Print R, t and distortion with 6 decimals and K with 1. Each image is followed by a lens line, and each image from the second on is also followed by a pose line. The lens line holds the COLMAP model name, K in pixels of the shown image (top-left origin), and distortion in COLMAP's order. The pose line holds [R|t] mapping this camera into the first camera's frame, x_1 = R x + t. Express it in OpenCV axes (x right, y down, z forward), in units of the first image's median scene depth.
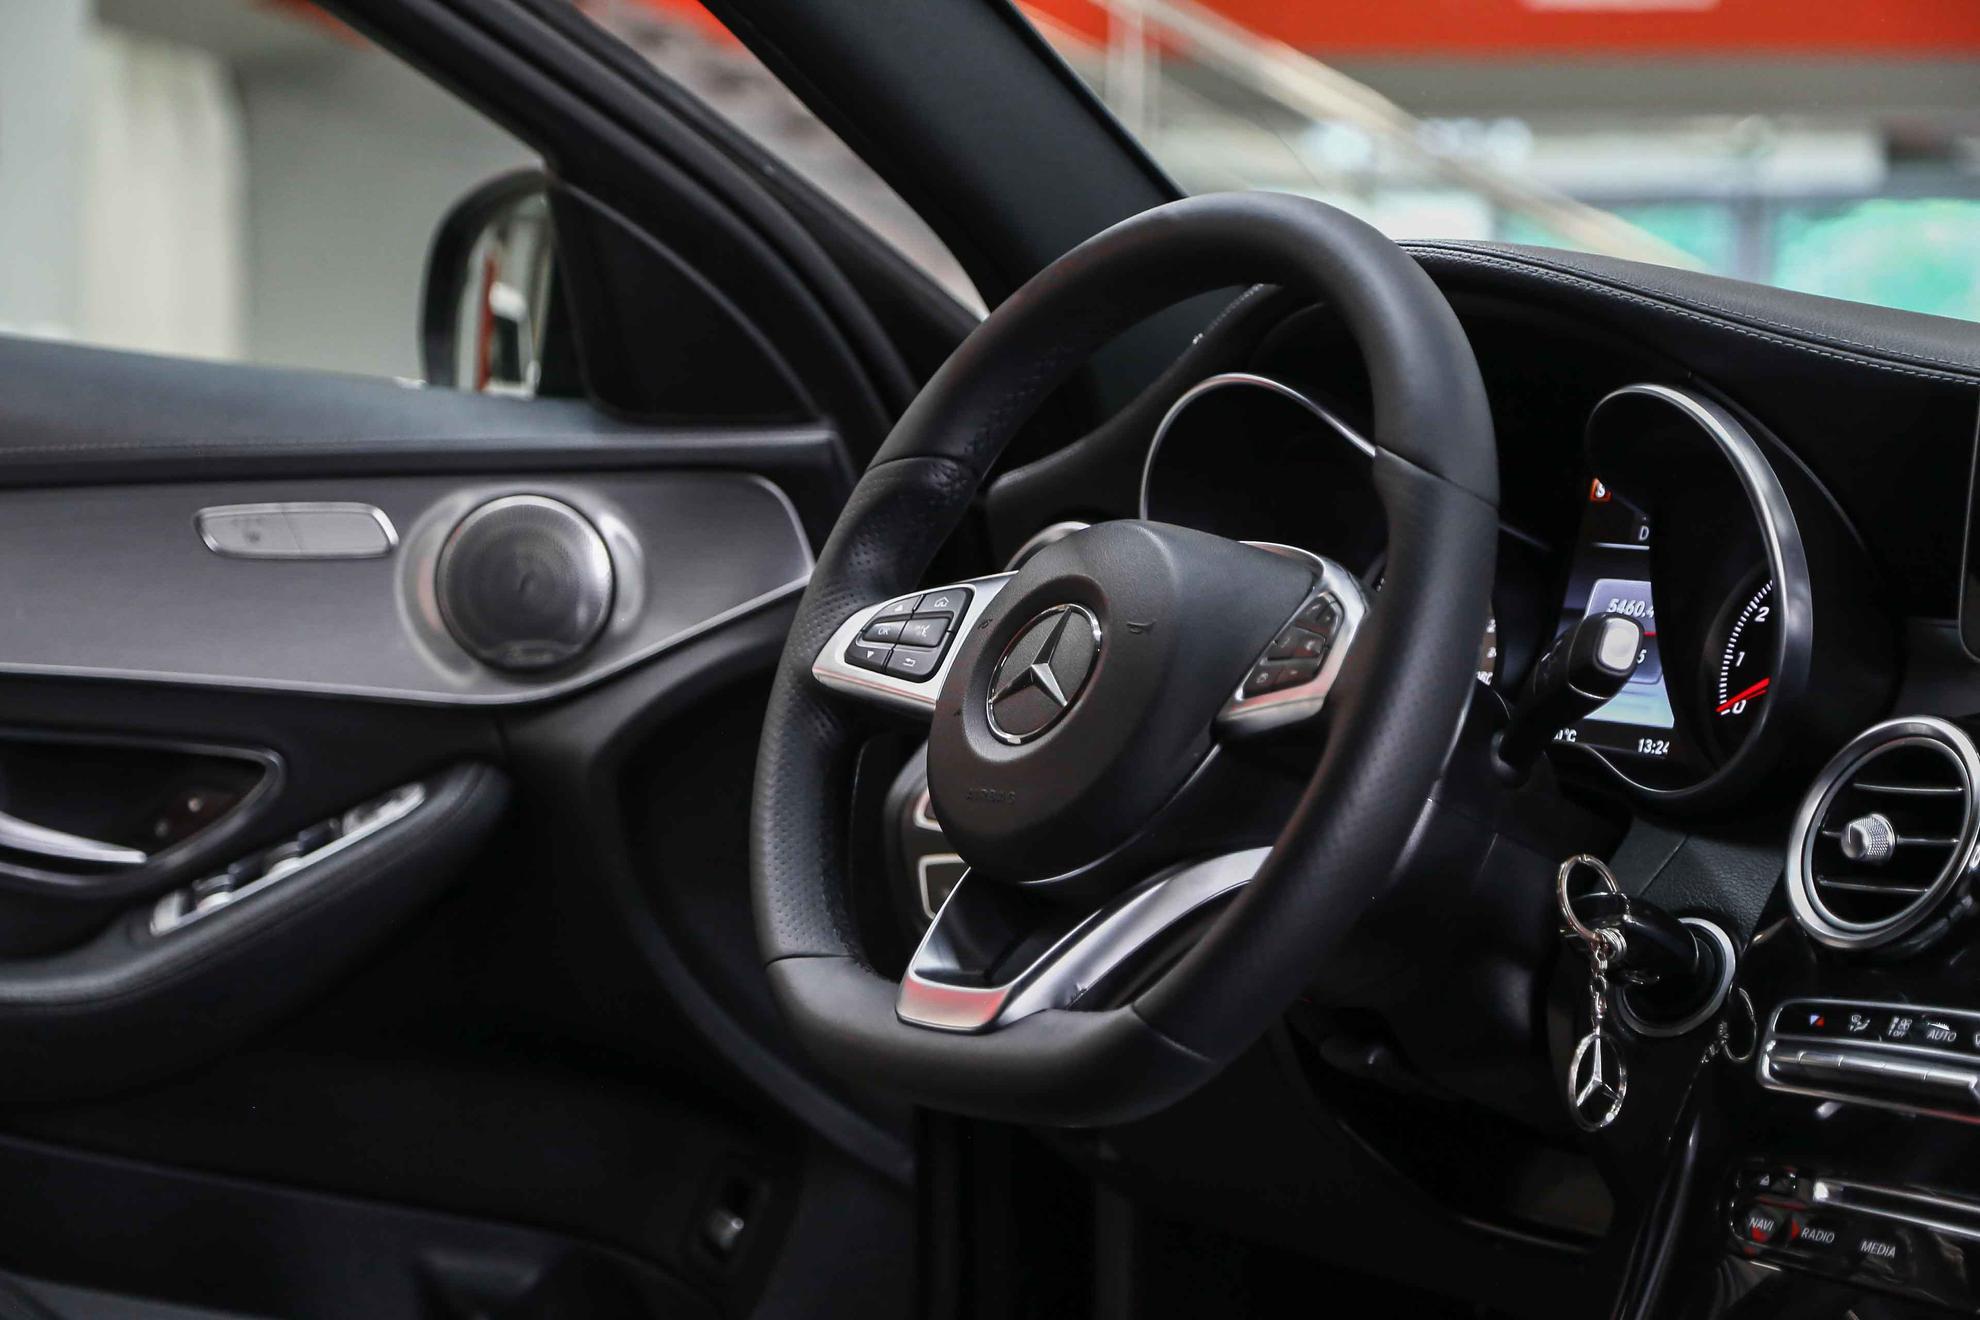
lens RADIAL K [[4192.4, 0, 979.4], [0, 4192.4, 662.3], [0, 0, 1]] dist [0.317475, 0.000000]
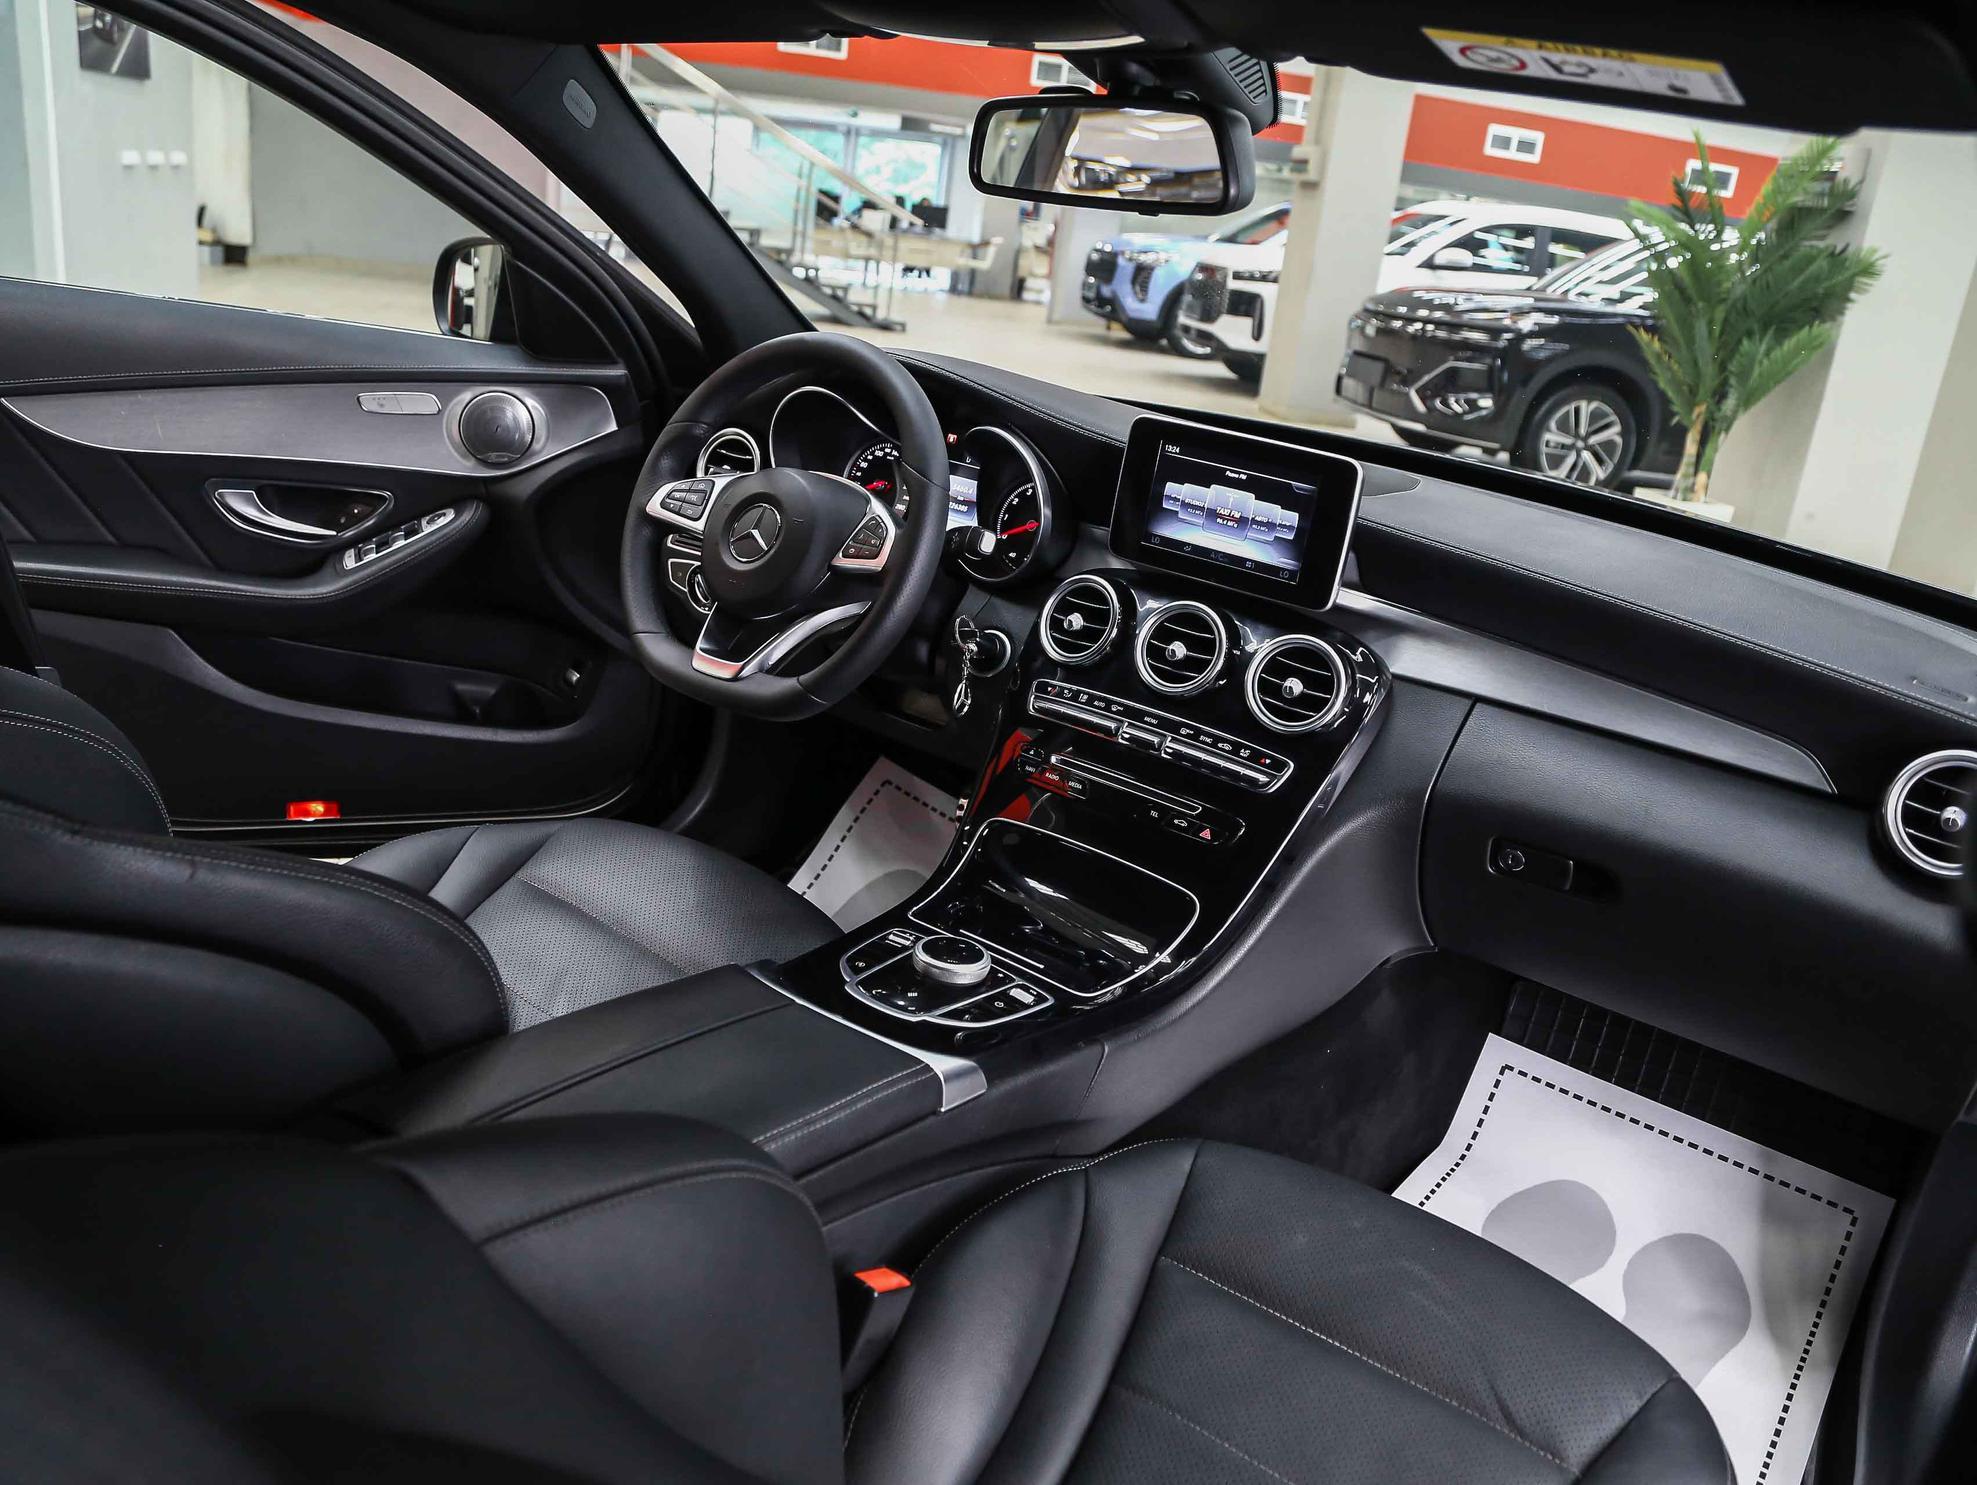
lens RADIAL K [[1515.6, 0, 977.9], [0, 1515.6, 749.7], [0, 0, 1]] dist [-0.132109, 0.018884]
pose [[0.957159, -0.011856, 0.289319, -0.110207], [-0.077685, 0.952018, 0.296019, -0.139841], [-0.278947, -0.305813, 0.910312, 0.106581]]
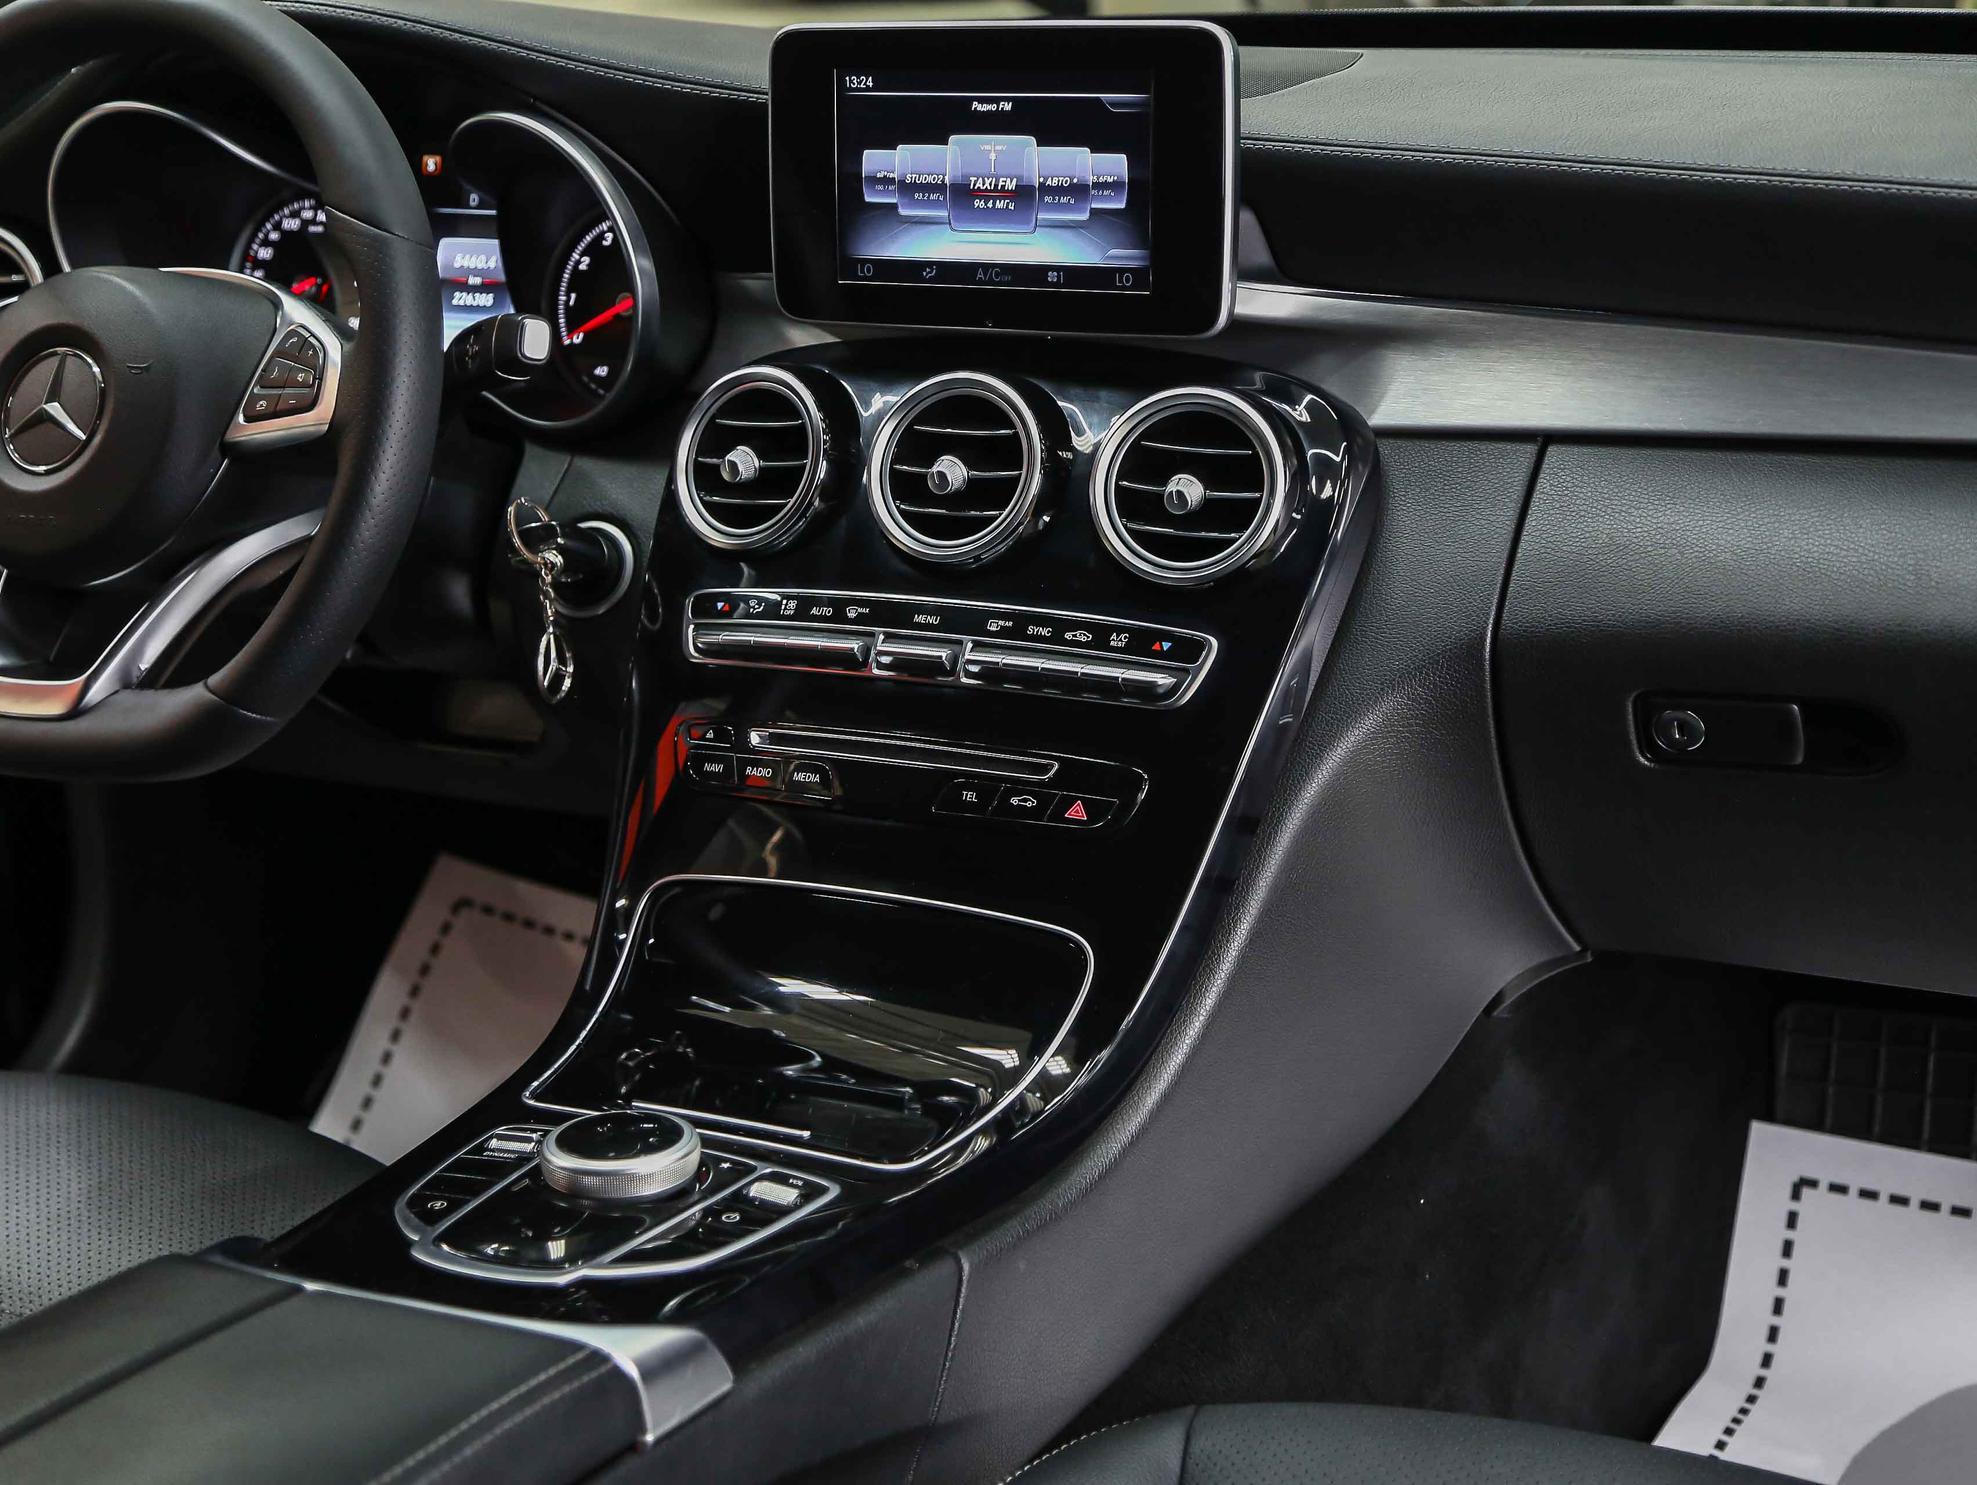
lens RADIAL K [[3121.9, 0, 978.7], [0, 3121.9, 735.9], [0, 0, 1]] dist [0.123228, 0.000000]
pose [[0.904174, -0.192166, 0.381499, -0.101198], [0.096915, 0.962092, 0.254926, -0.105415], [-0.416025, -0.193524, 0.888522, 0.064876]]
